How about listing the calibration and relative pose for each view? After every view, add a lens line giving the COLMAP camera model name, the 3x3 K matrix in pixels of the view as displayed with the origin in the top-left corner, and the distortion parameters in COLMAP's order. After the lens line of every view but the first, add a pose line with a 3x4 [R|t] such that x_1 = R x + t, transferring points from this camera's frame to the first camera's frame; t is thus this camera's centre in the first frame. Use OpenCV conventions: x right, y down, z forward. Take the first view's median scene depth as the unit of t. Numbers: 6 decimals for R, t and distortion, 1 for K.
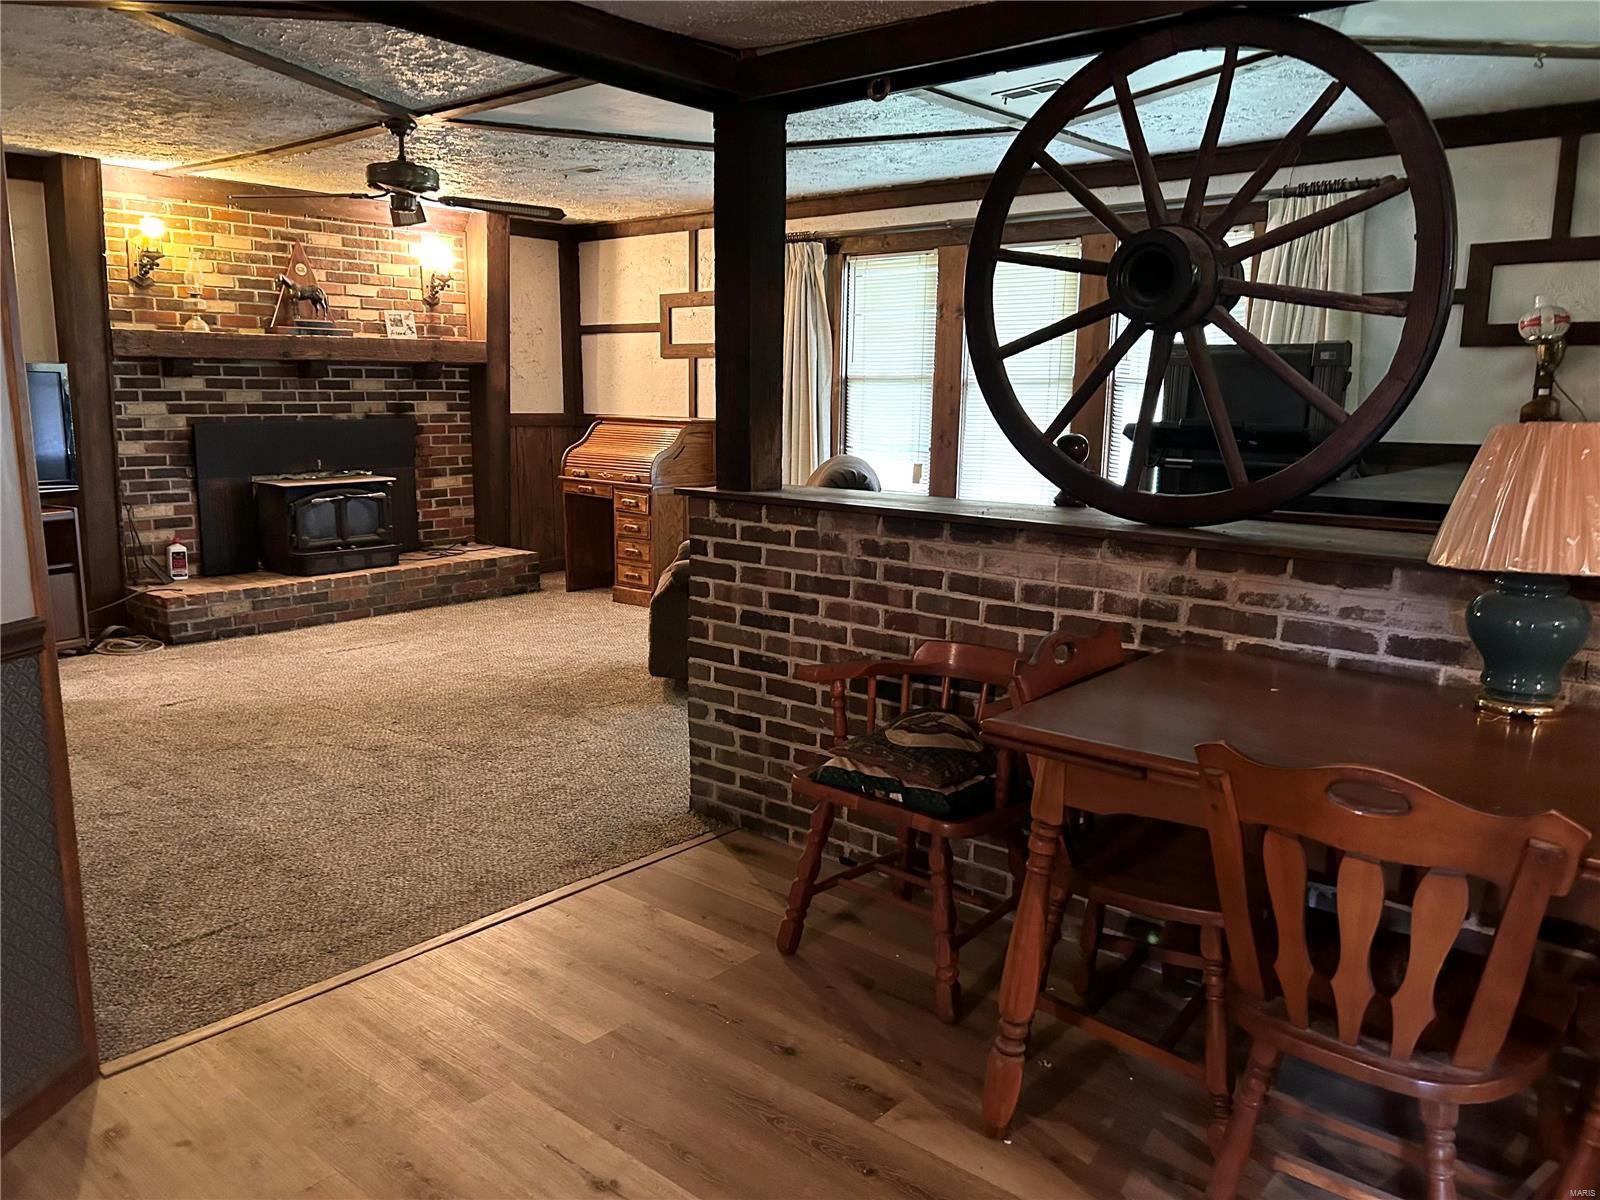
lens RADIAL K [[1207.8, 0, 800.0], [0, 1207.8, 600.0], [0, 0, 1]] dist [0.003546, 0.000290]
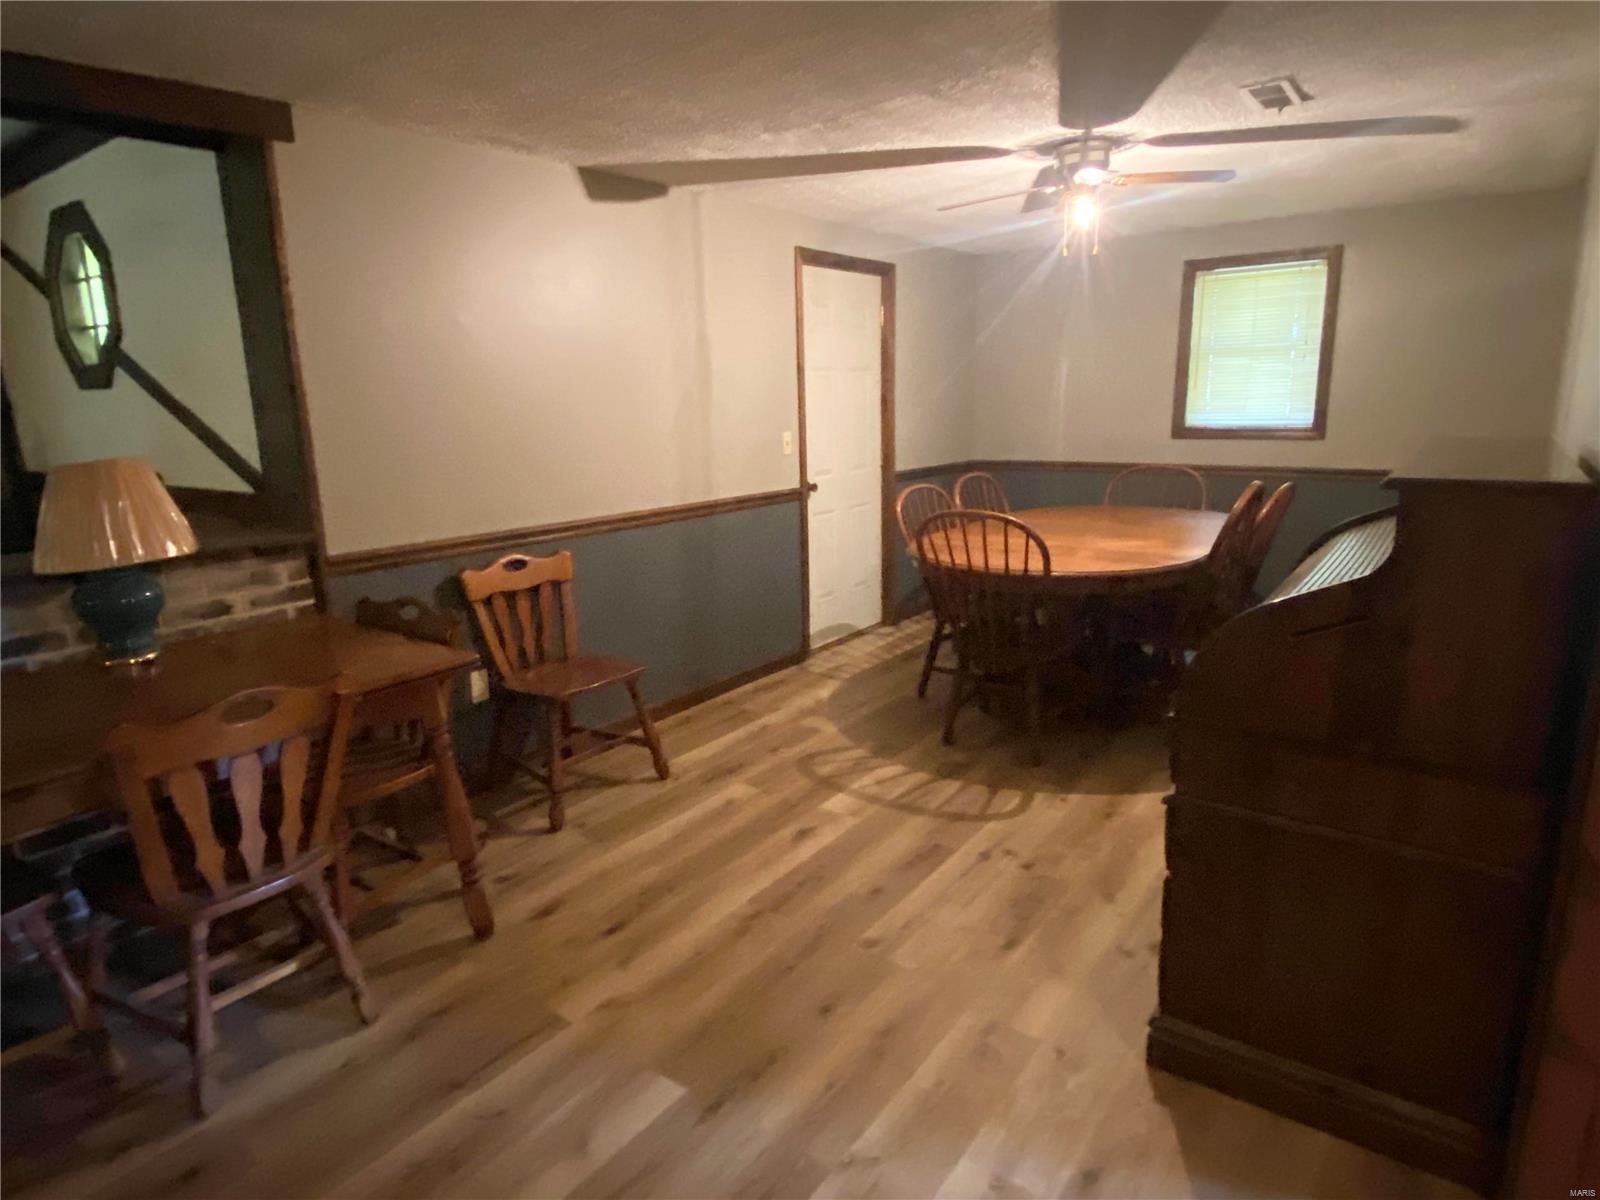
lens RADIAL K [[897.4, 0, 806.0], [0, 897.4, 600.1], [0, 0, 1]] dist [0.062070, -0.092100]
pose [[-0.101079, -0.210206, 0.972418, -0.248156], [0.192148, 0.954896, 0.226391, -0.032012], [-0.976147, 0.209732, -0.056129, 0.139865]]
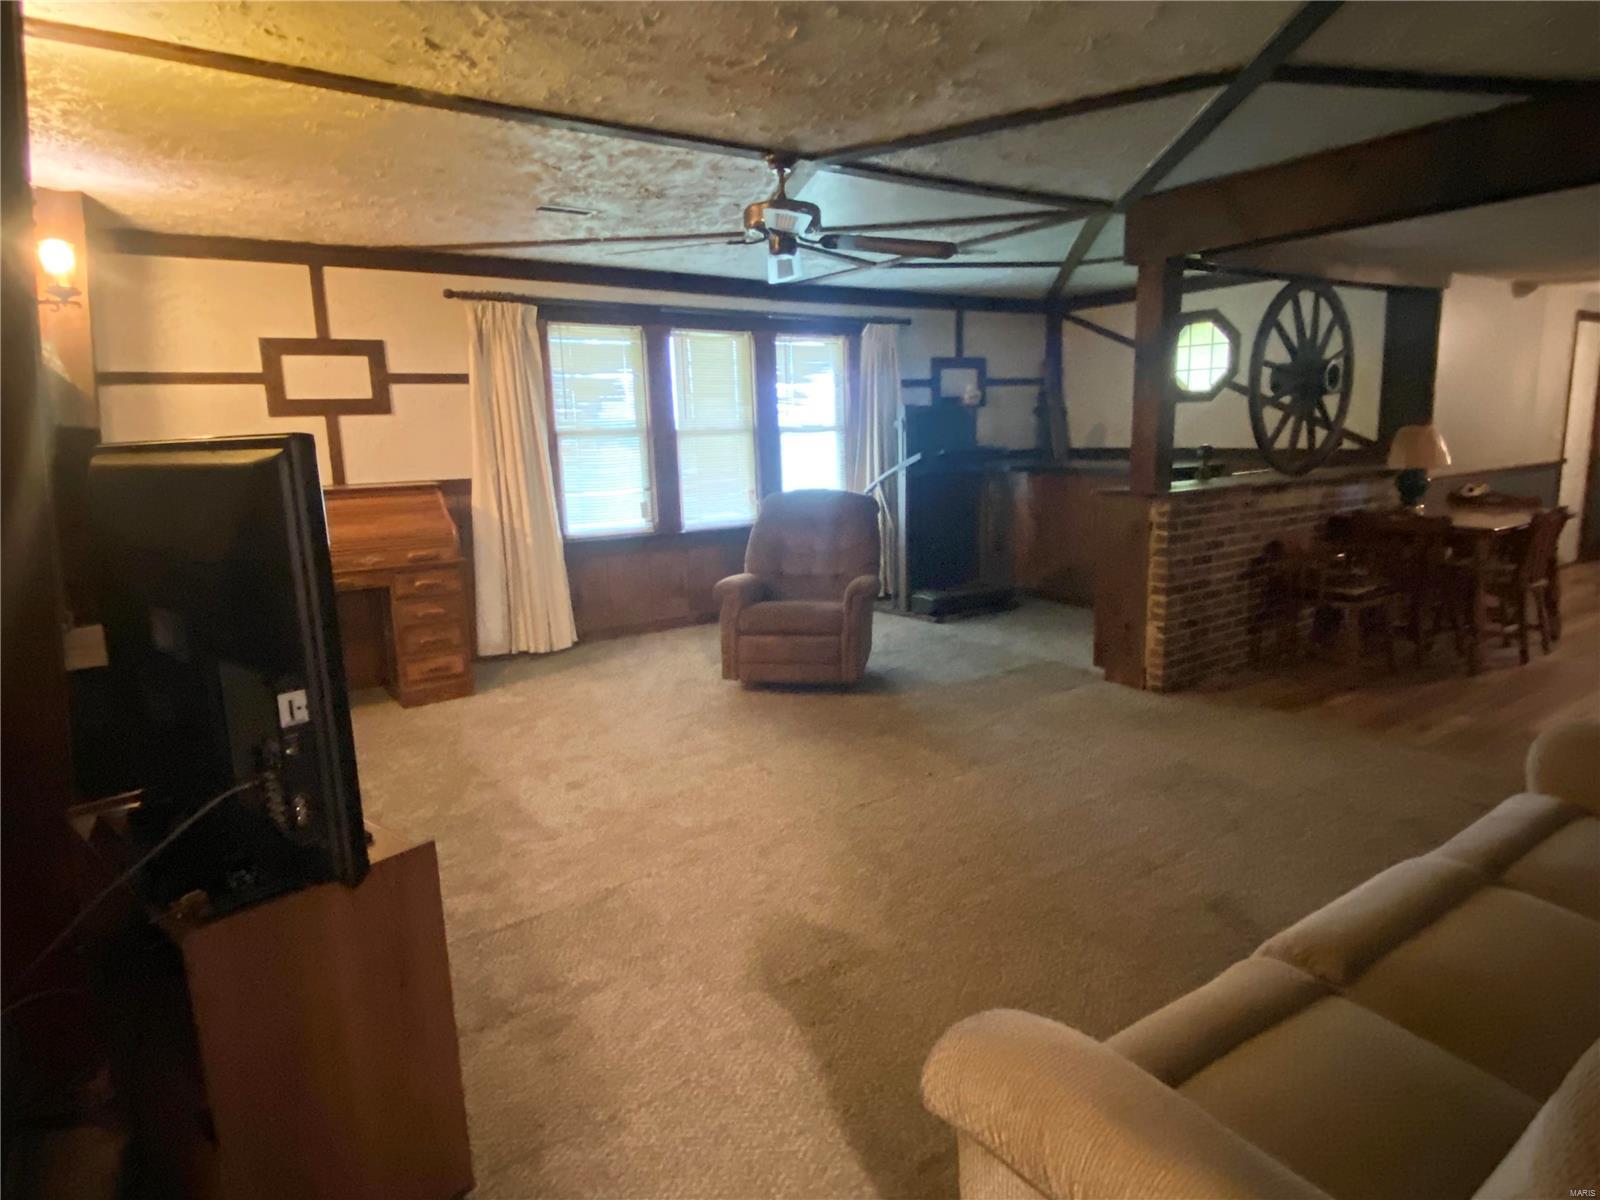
lens RADIAL K [[897.4, 0, 806.0], [0, 897.4, 600.1], [0, 0, 1]] dist [0.062070, -0.092100]
pose [[0.258082, -0.188715, 0.947513, -1.432928], [0.200786, 0.969800, 0.138464, -0.221919], [-0.945028, 0.154512, 0.288180, 1.196738]]
